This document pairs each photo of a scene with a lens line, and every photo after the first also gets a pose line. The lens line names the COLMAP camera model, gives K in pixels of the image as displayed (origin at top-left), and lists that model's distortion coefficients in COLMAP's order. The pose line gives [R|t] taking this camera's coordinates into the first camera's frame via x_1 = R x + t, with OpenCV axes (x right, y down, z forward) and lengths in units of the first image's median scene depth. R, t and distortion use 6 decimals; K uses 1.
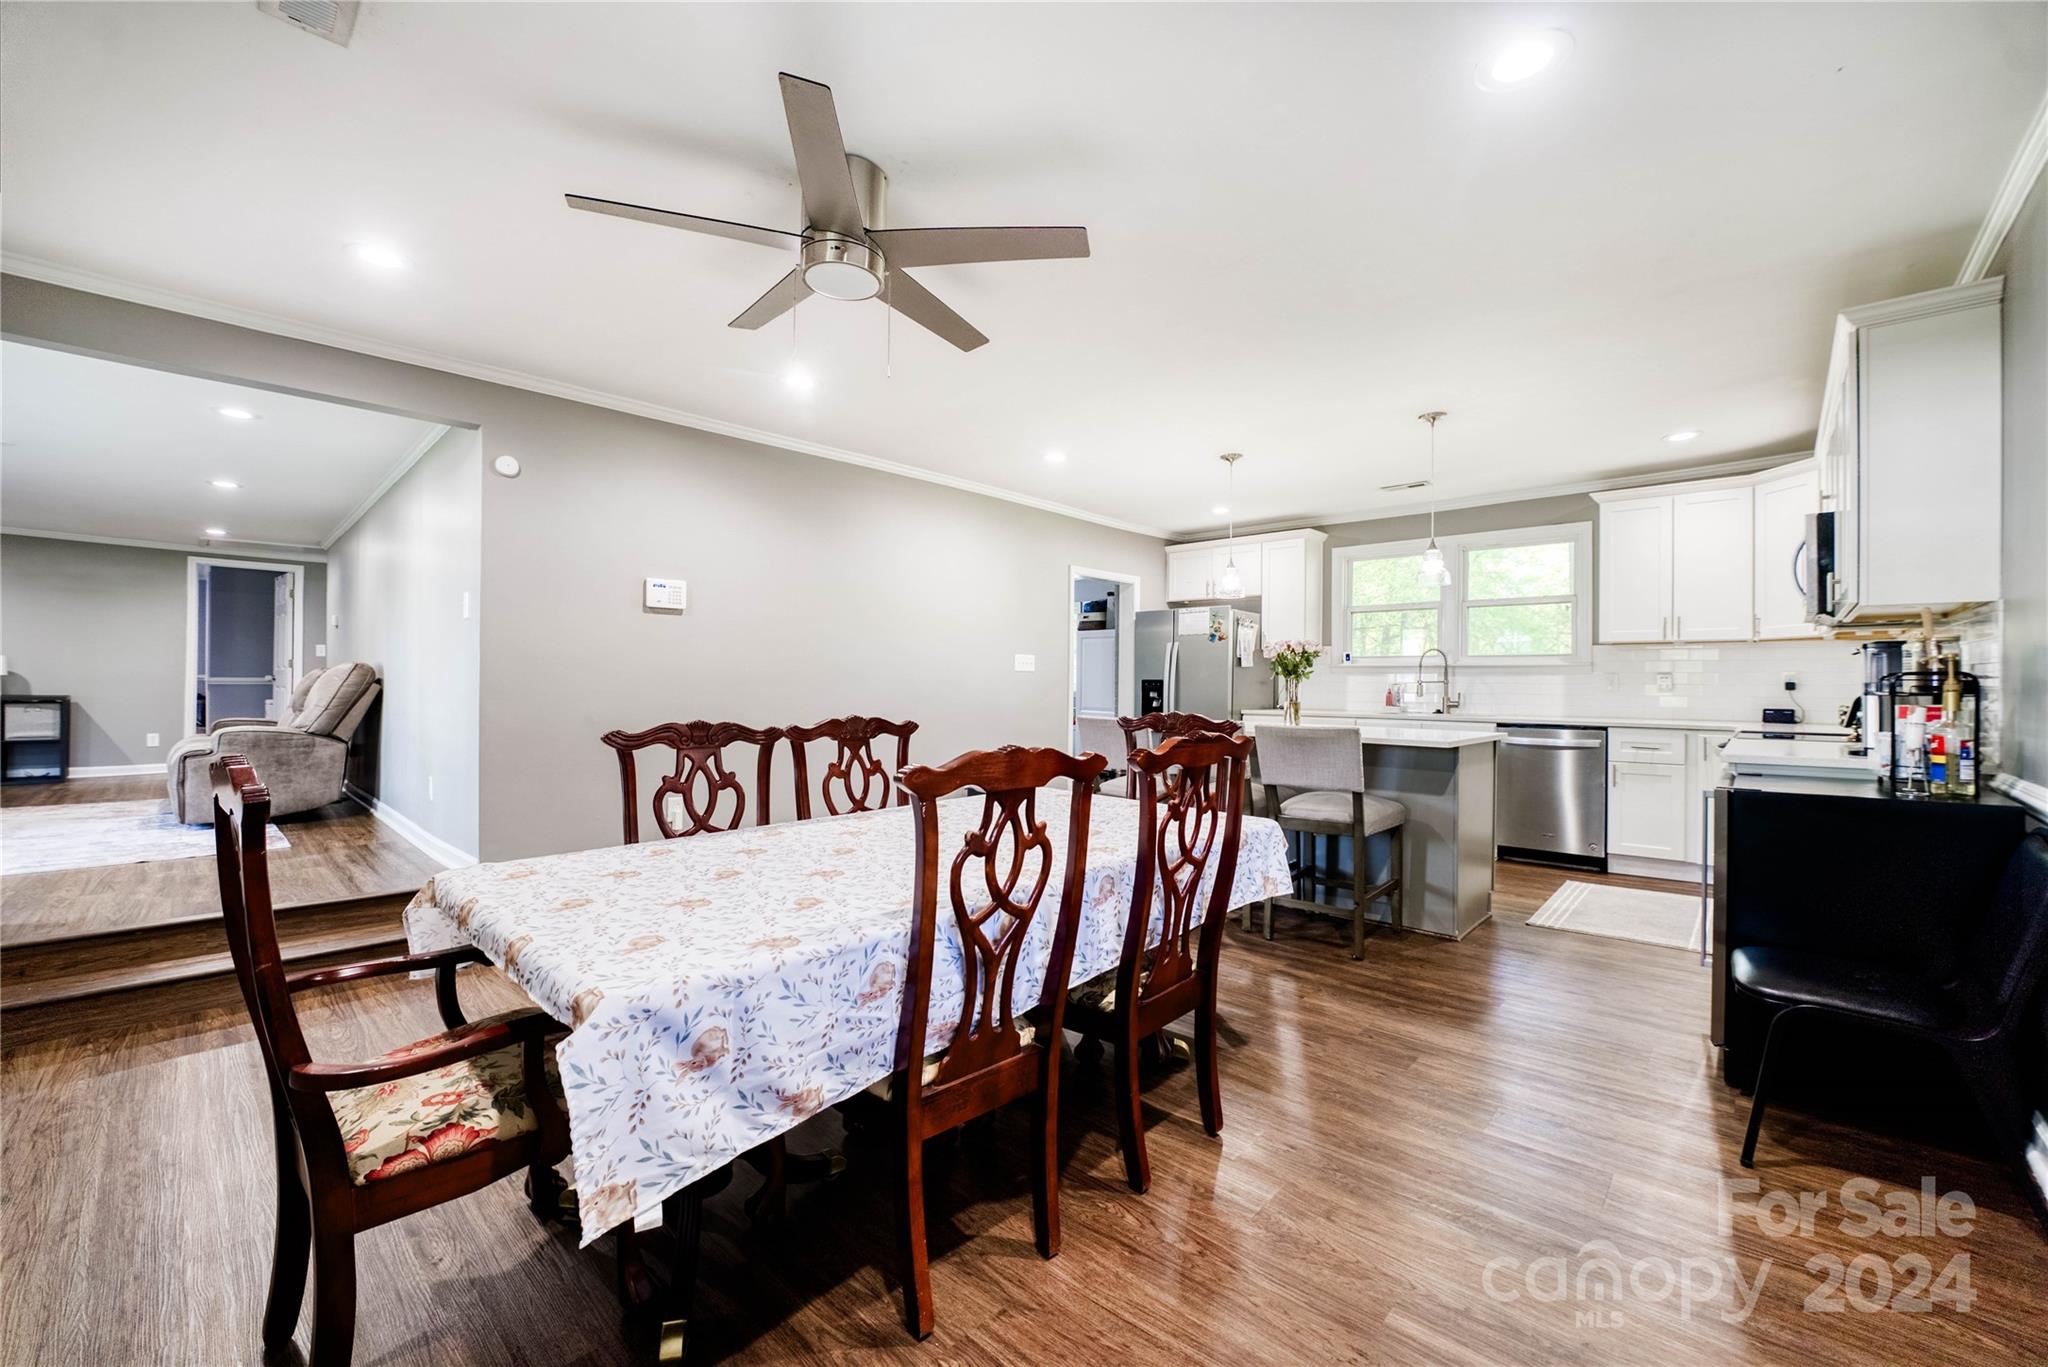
lens RADIAL K [[821.8, 0, 1014.6], [0, 821.8, 682.1], [0, 0, 1]] dist [-0.027234, 0.002372]
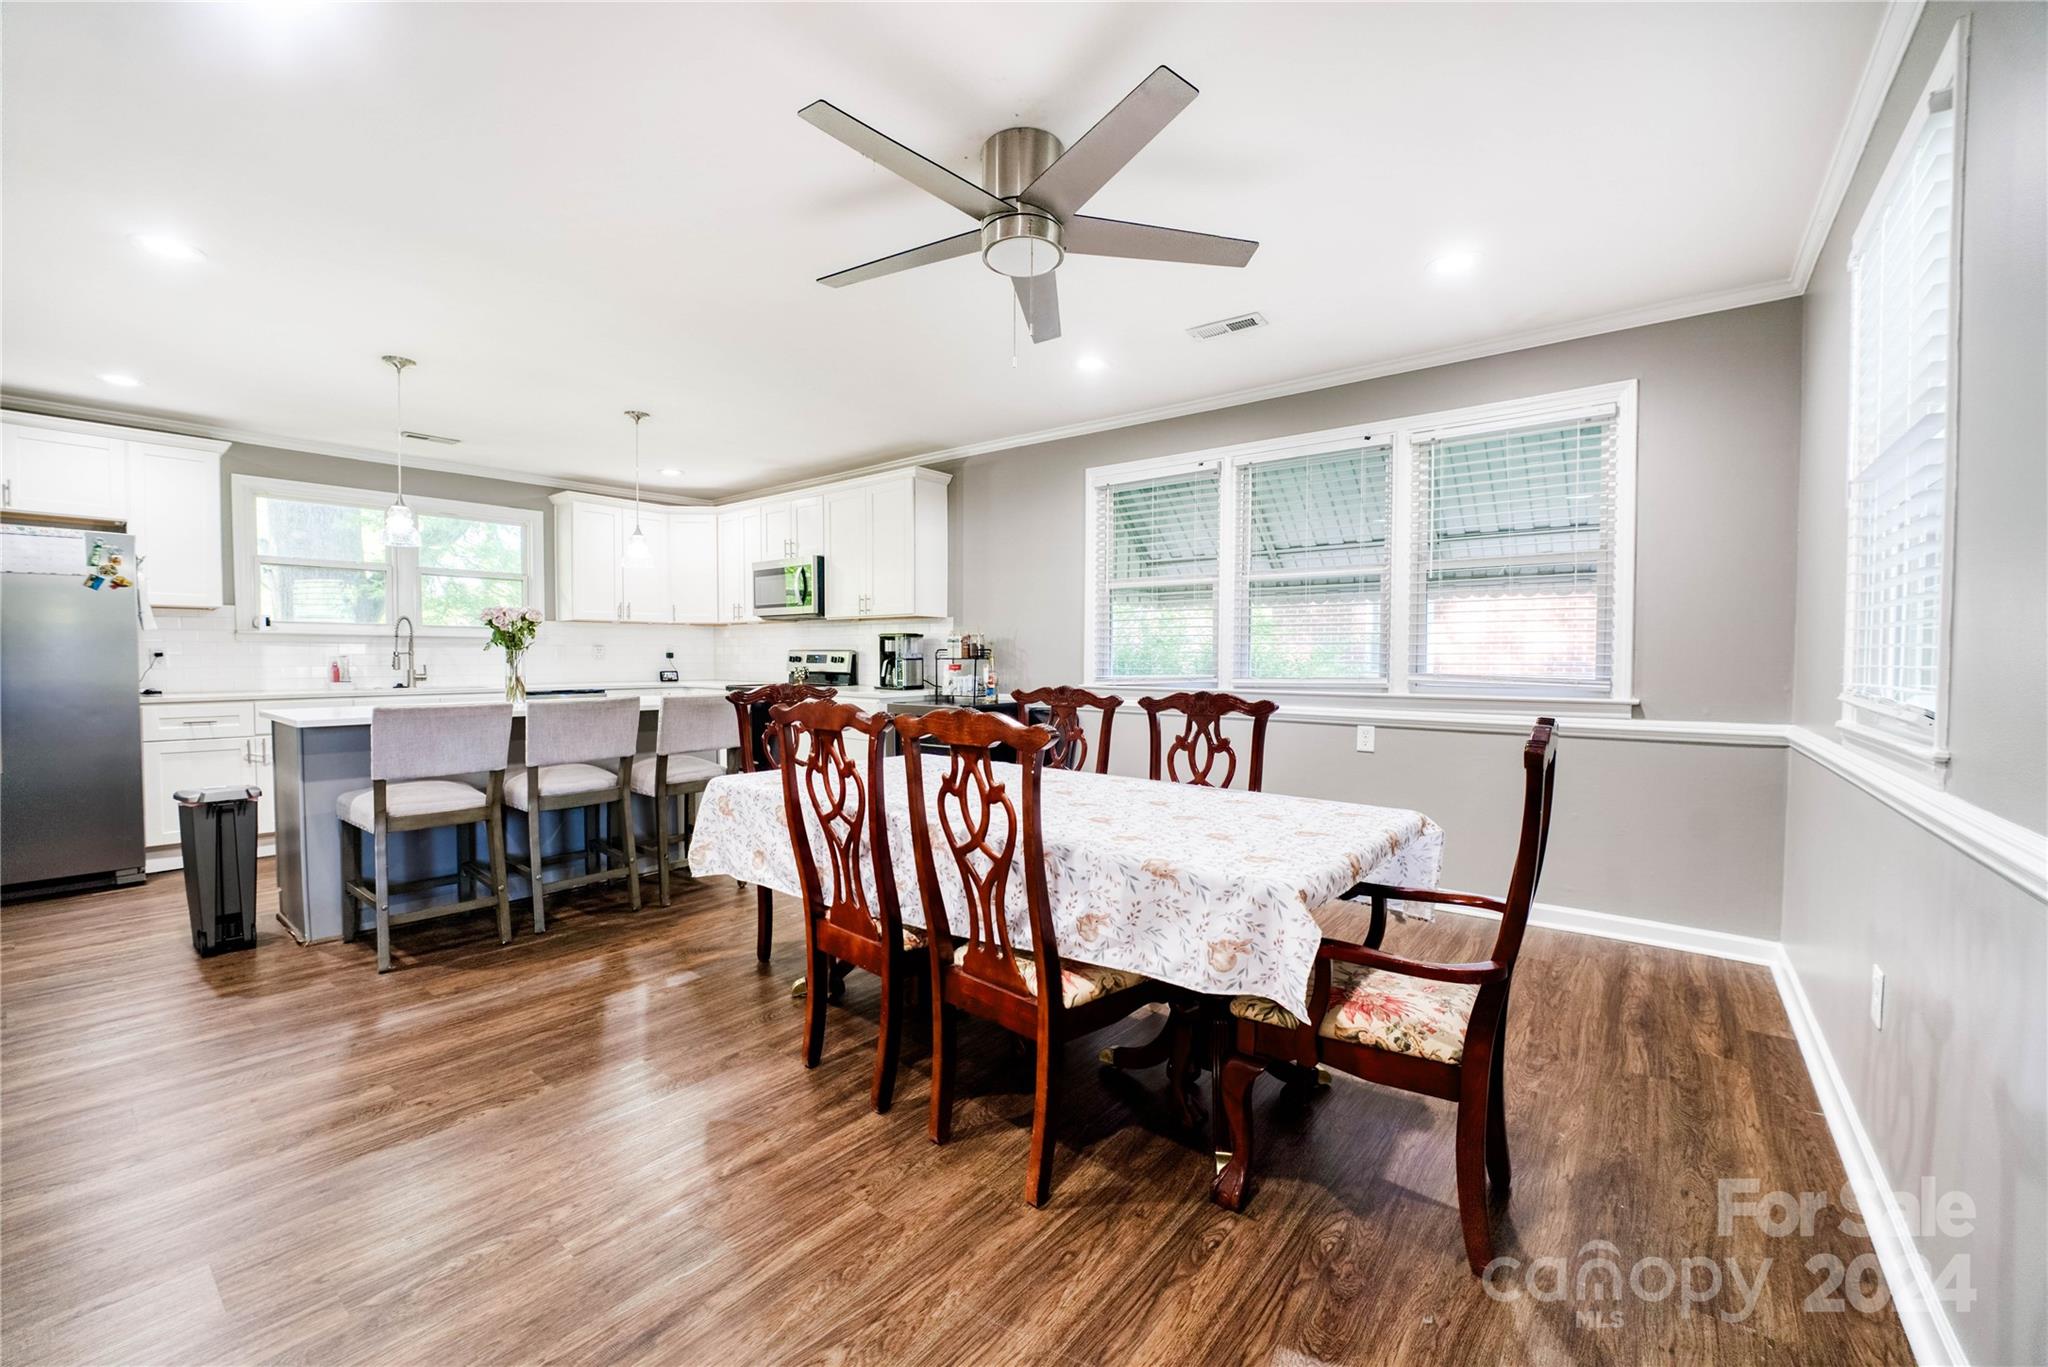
lens RADIAL K [[821.8, 0, 1014.6], [0, 821.8, 682.1], [0, 0, 1]] dist [-0.027234, 0.002372]
pose [[-0.080193, -0.038109, 0.996051, -0.486931], [0.000097, 0.999269, 0.038240, -0.002609], [-0.996779, 0.003164, -0.080131, 0.427789]]
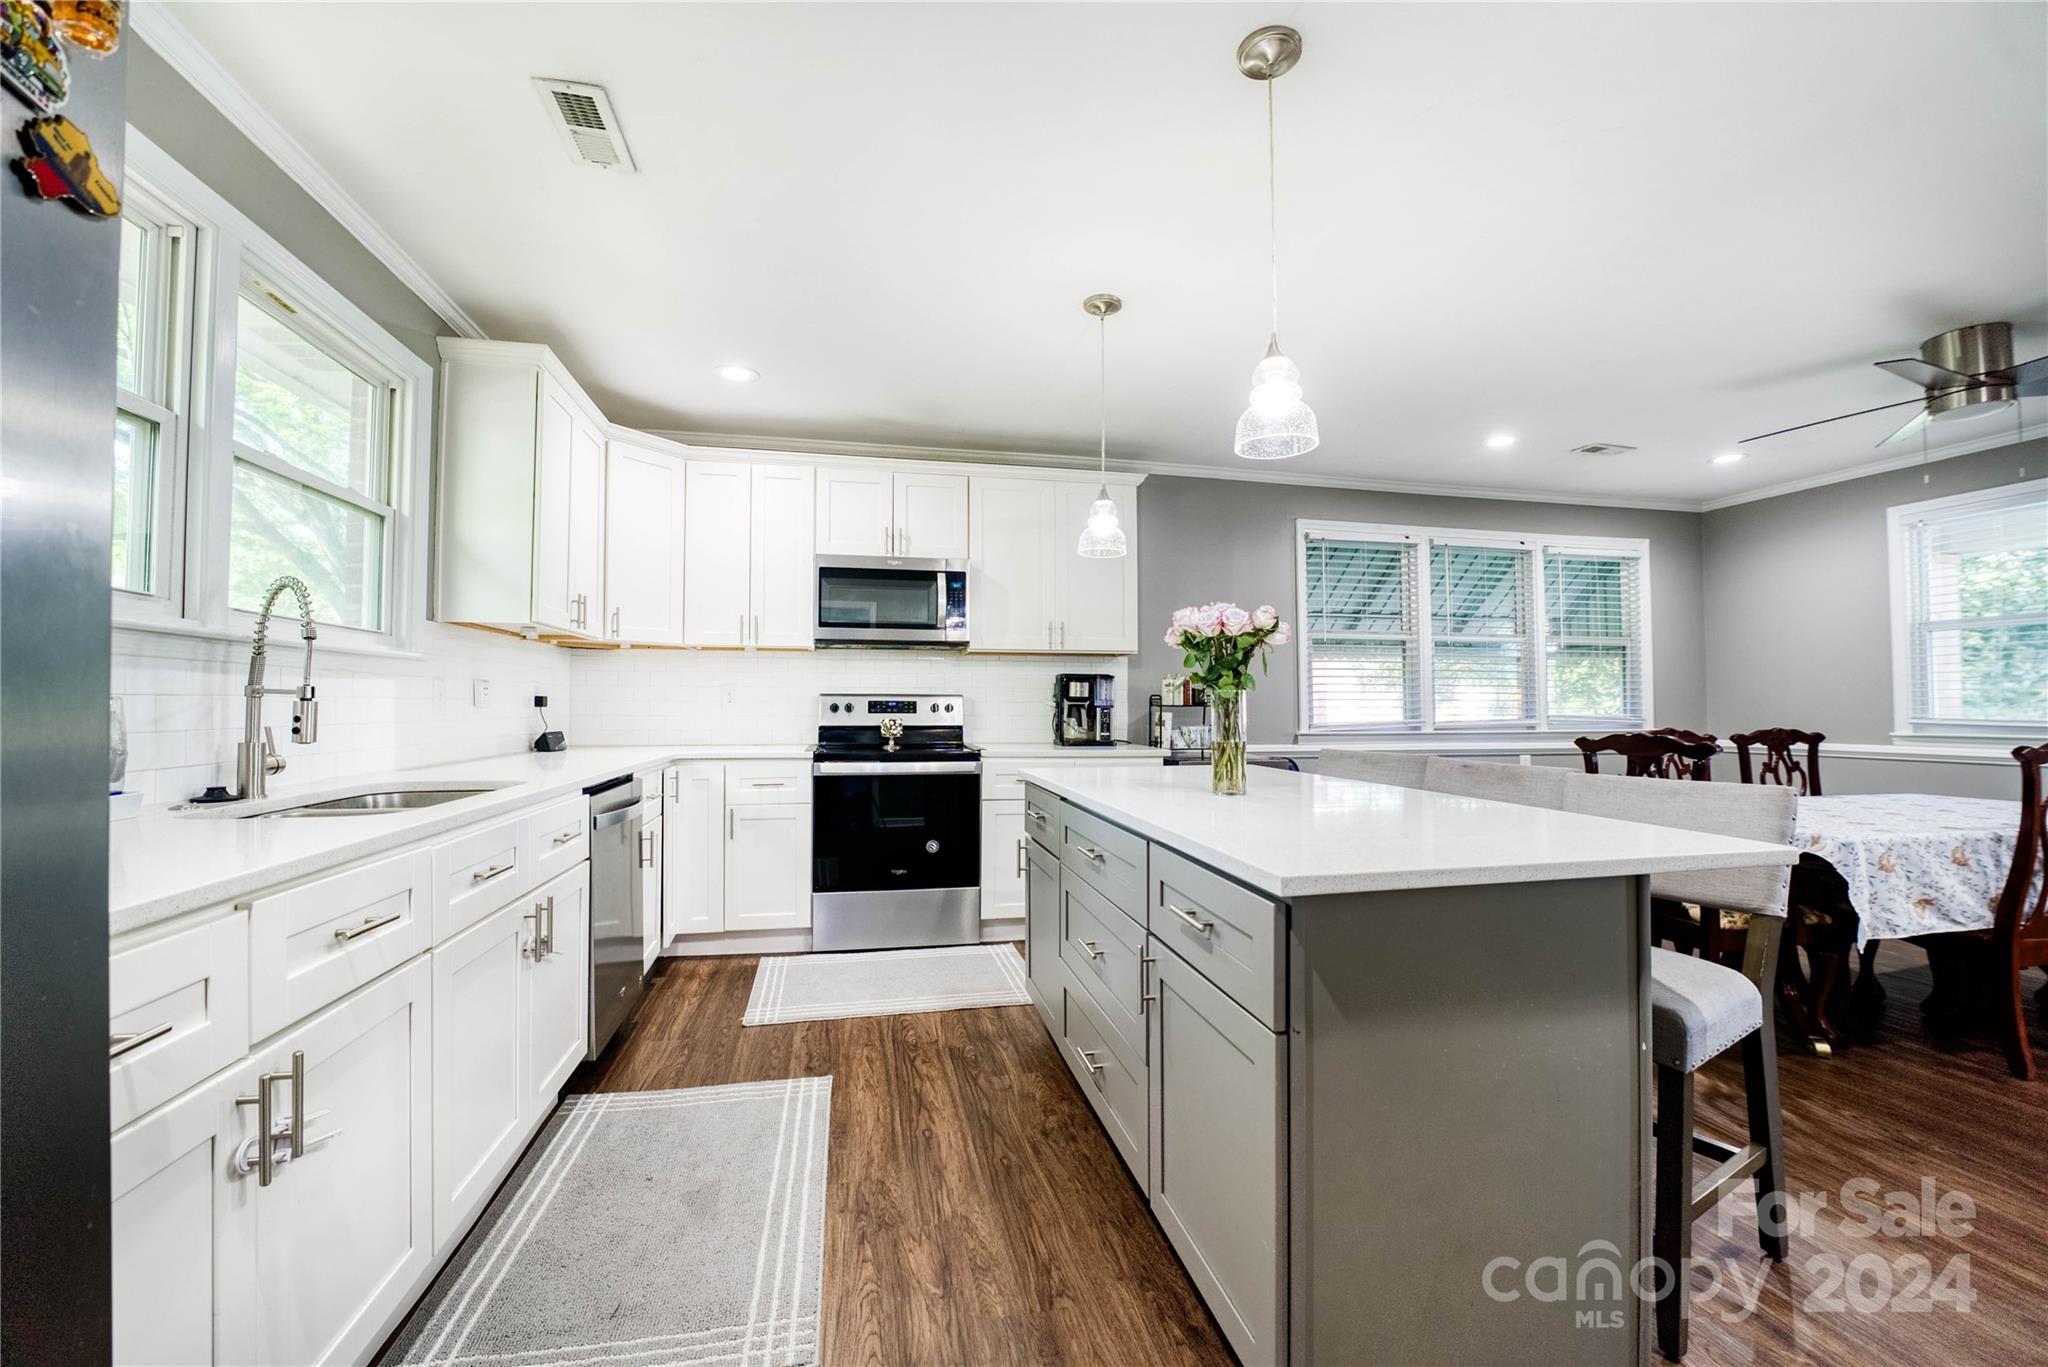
lens RADIAL K [[821.8, 0, 1014.6], [0, 821.8, 682.1], [0, 0, 1]] dist [-0.027234, 0.002372]
pose [[-0.819020, 0.010219, 0.573674, 0.139598], [-0.004661, 0.999690, -0.024462, 0.003448], [-0.573746, -0.022709, -0.818718, 1.187208]]
